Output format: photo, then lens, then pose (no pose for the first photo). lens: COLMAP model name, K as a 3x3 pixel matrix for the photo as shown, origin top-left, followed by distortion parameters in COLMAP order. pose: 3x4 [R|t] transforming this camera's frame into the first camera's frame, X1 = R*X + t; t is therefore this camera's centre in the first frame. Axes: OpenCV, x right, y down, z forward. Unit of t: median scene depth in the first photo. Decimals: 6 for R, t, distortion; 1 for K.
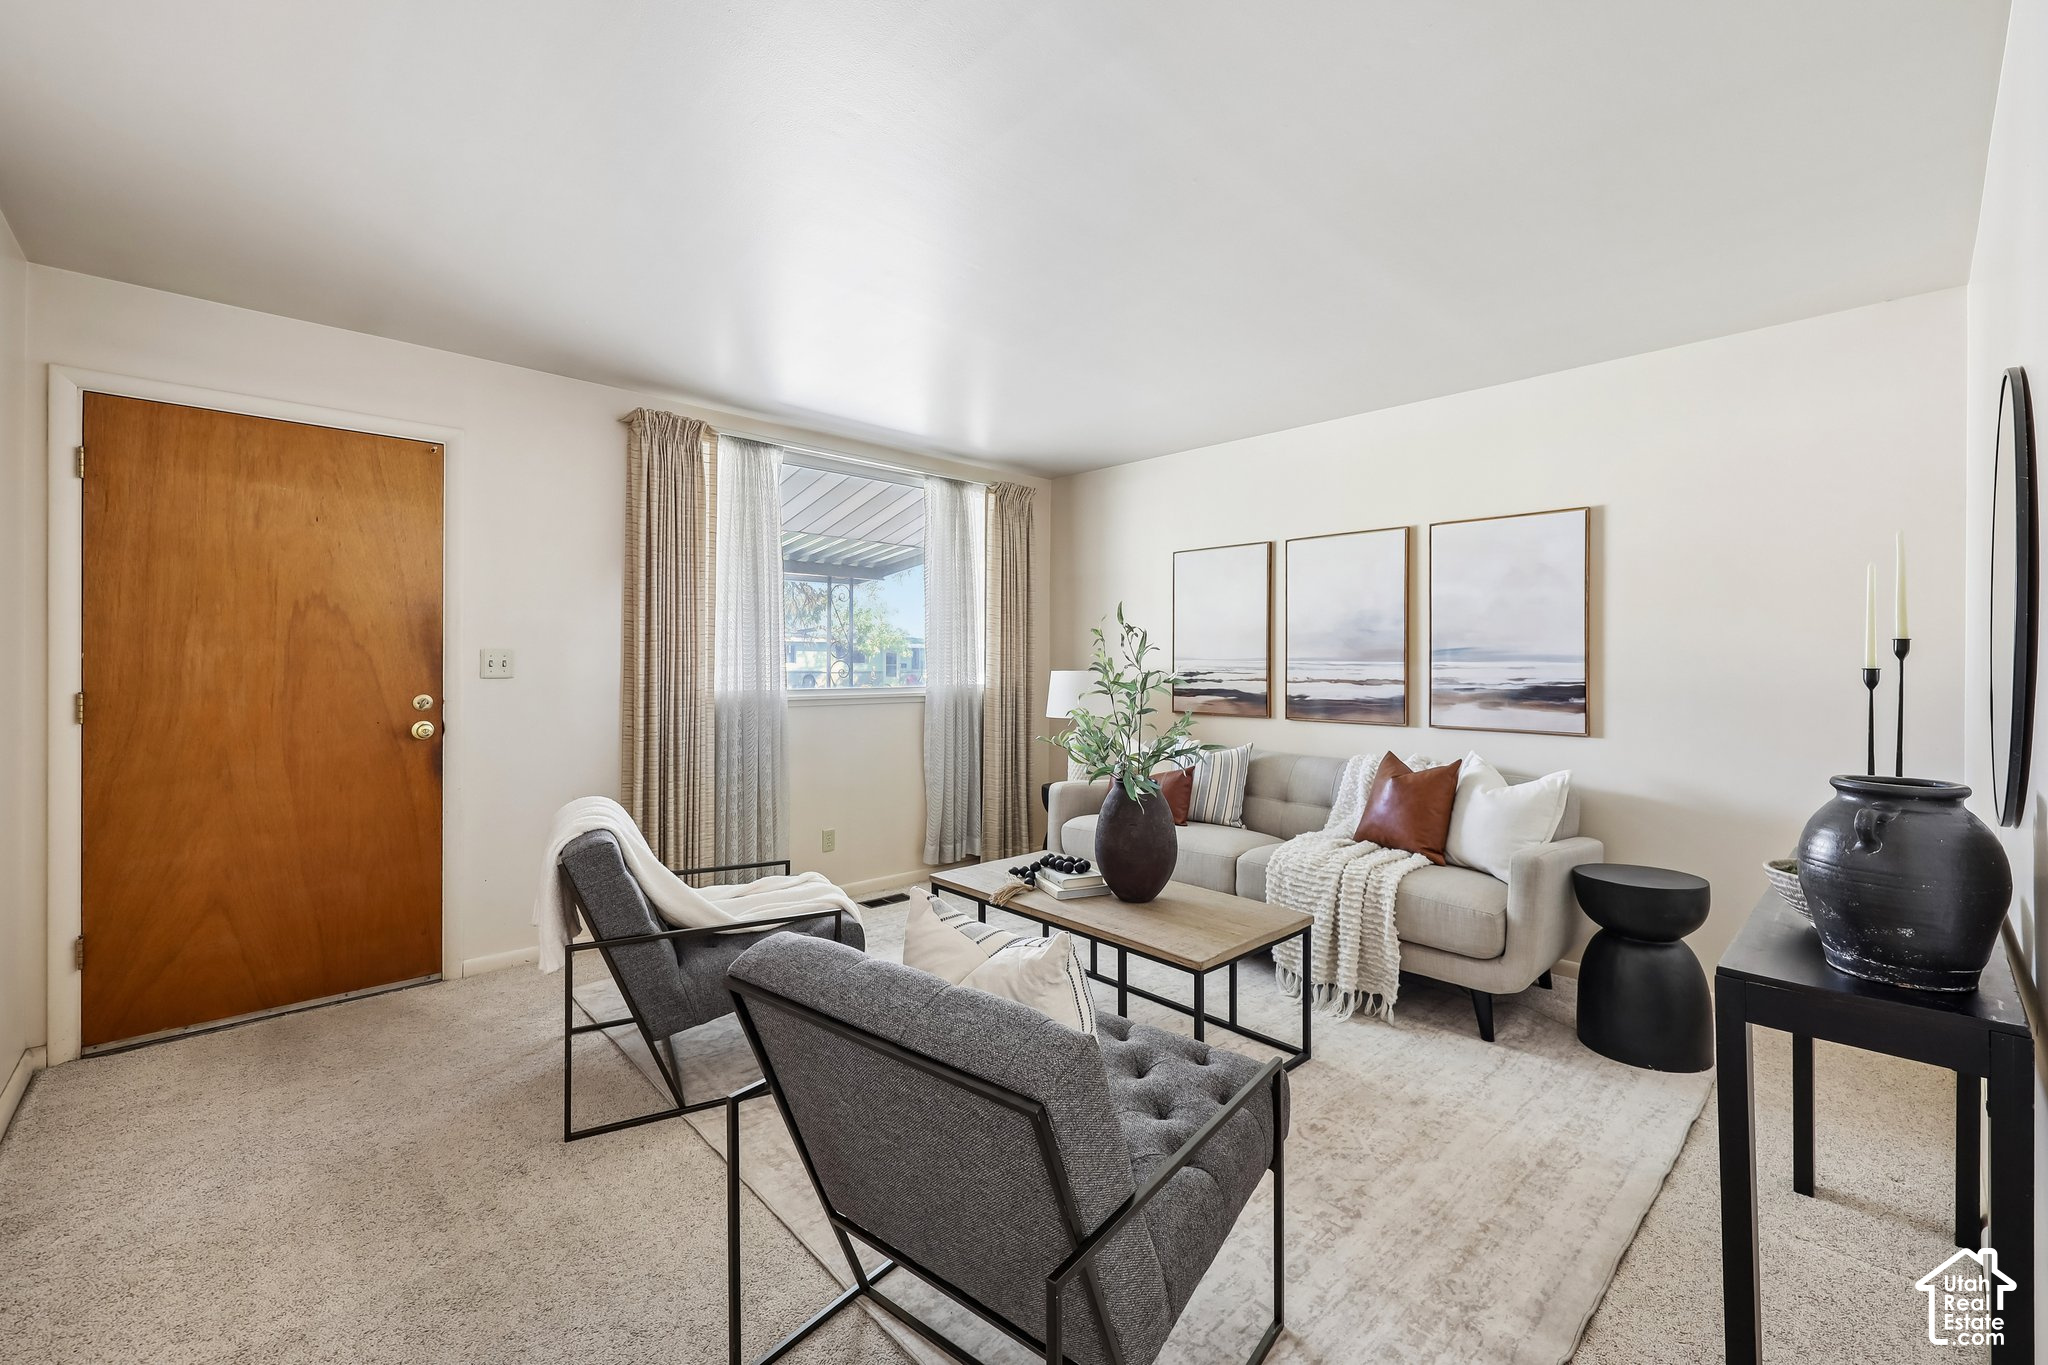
lens RADIAL K [[840.2, 0, 1027.3], [0, 840.2, 668.8], [0, 0, 1]] dist [-0.000007, -0.000135]
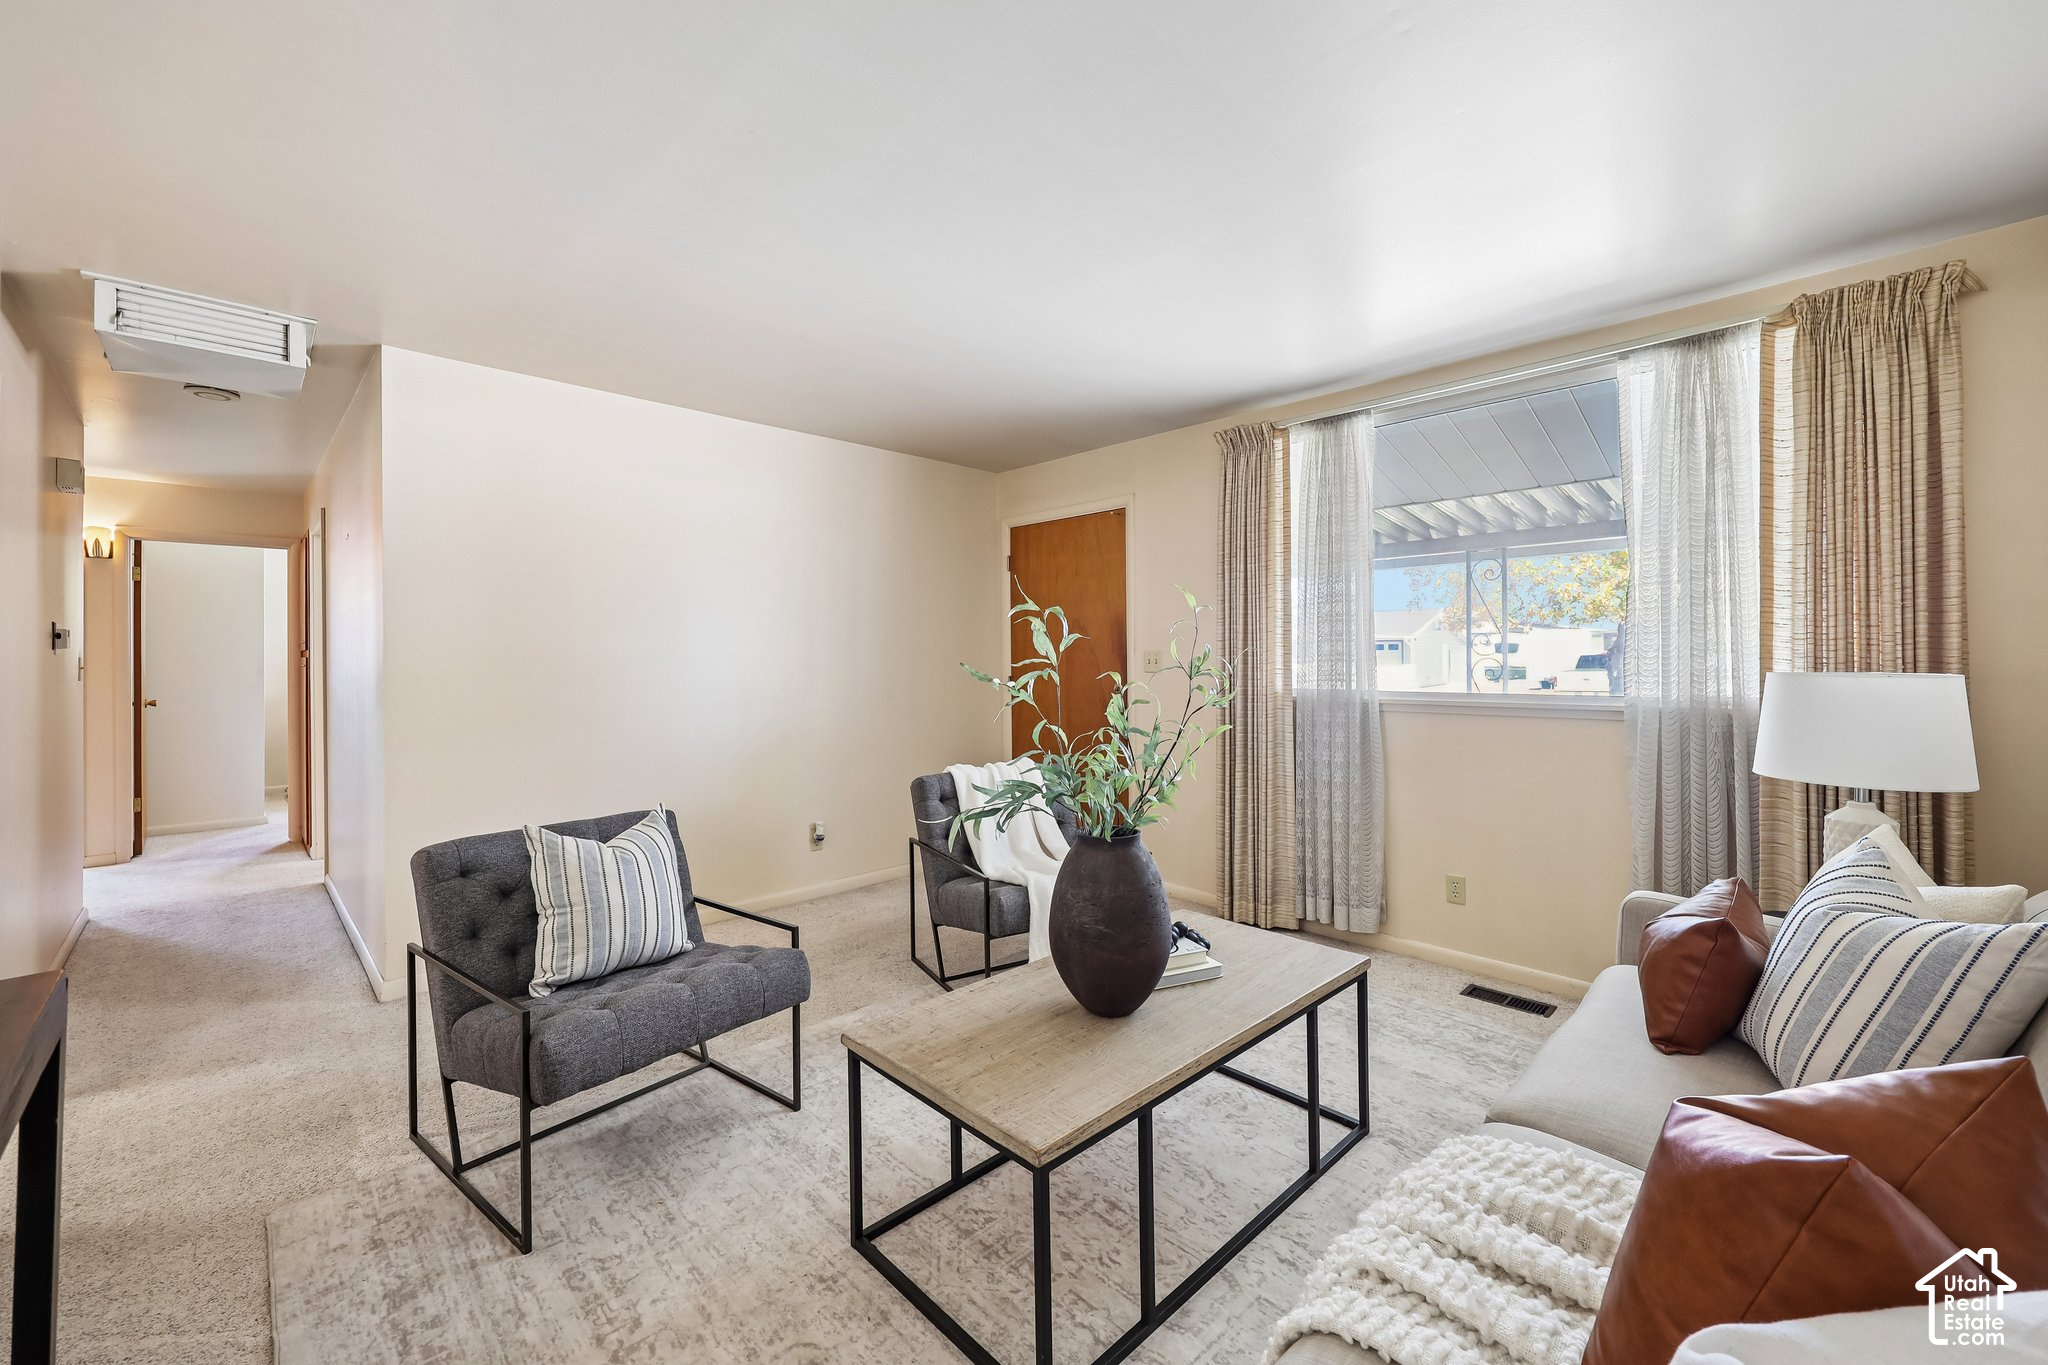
lens RADIAL K [[822.2, 0, 1028.7], [0, 822.2, 655.6], [0, 0, 1]] dist [-0.001794, -0.000227]
pose [[0.019054, -0.008632, -0.999781, 0.586158], [-0.001527, 0.999961, -0.008663, -0.003188], [0.999817, 0.001691, 0.019040, 0.682452]]
